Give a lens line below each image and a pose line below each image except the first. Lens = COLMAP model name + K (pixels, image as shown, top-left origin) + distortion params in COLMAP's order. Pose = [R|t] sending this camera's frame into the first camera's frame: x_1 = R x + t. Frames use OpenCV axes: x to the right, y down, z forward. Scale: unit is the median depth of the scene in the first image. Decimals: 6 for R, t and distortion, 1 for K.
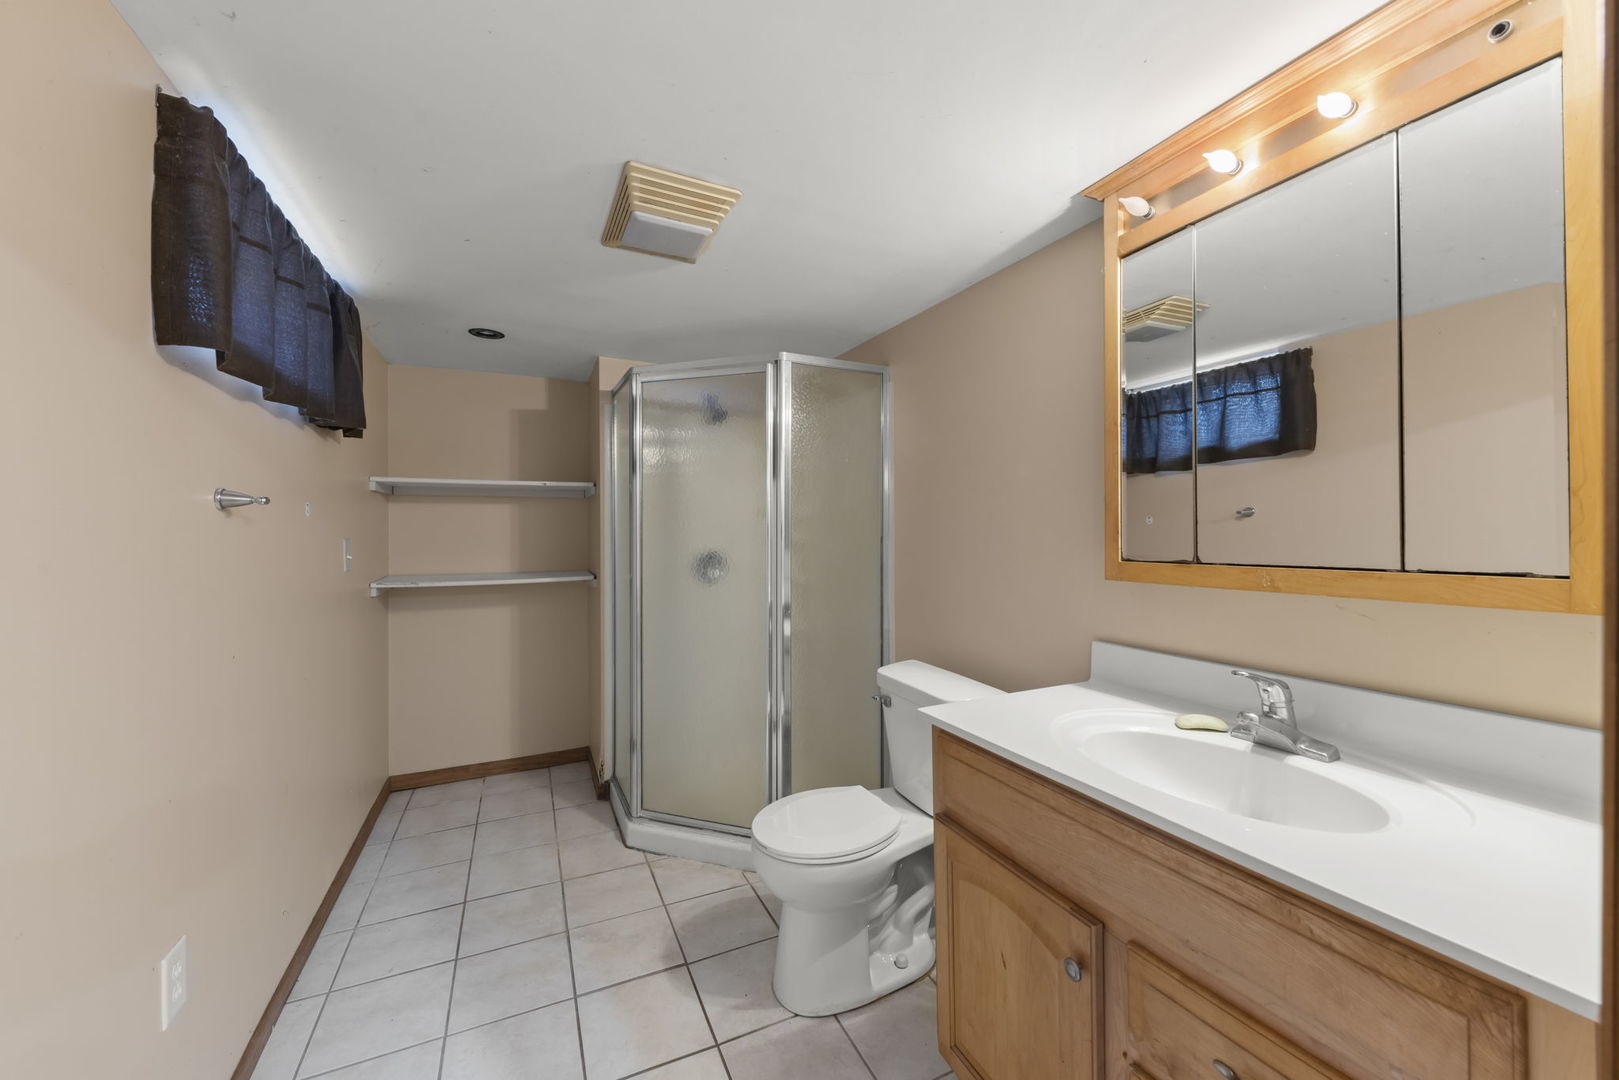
lens RADIAL K [[619.5, 0, 806.1], [0, 619.5, 536.2], [0, 0, 1]] dist [0.000490, -0.000380]
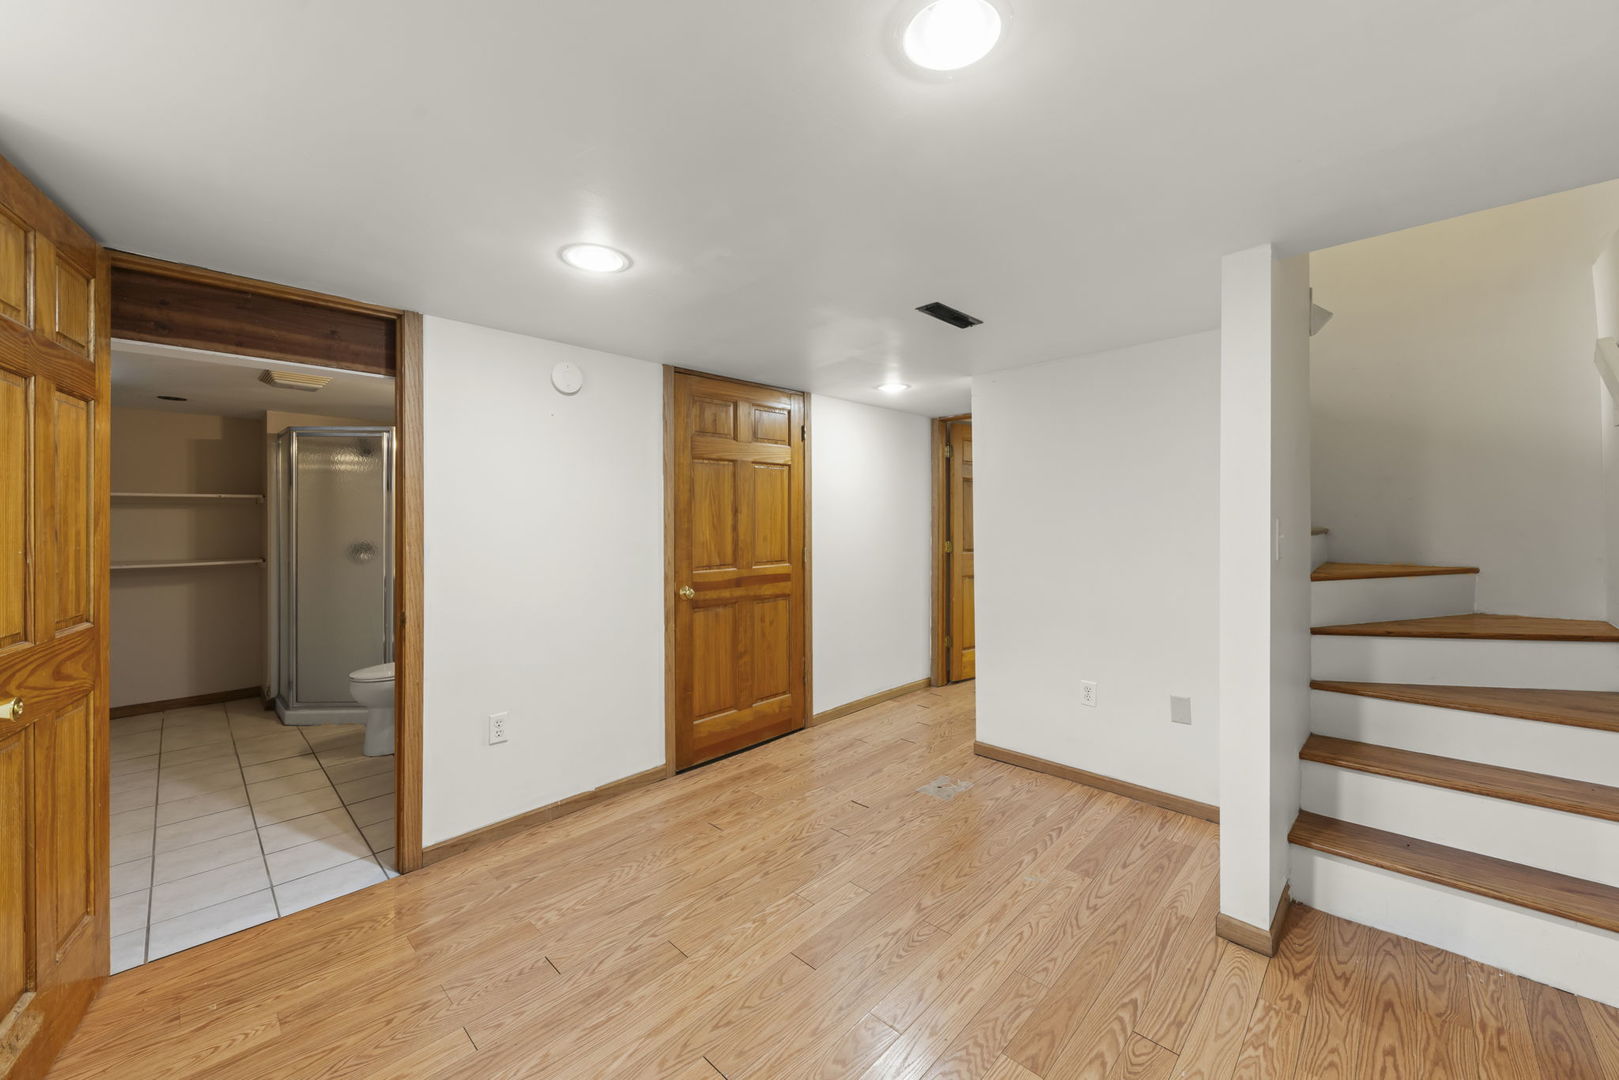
lens RADIAL K [[619.5, 0, 806.1], [0, 619.5, 536.2], [0, 0, 1]] dist [0.000490, -0.000380]
pose [[0.936066, 0.002433, 0.351815, 0.345418], [-0.003694, 0.999989, 0.002913, 0.000988], [-0.351804, -0.004026, 0.936065, -0.823808]]
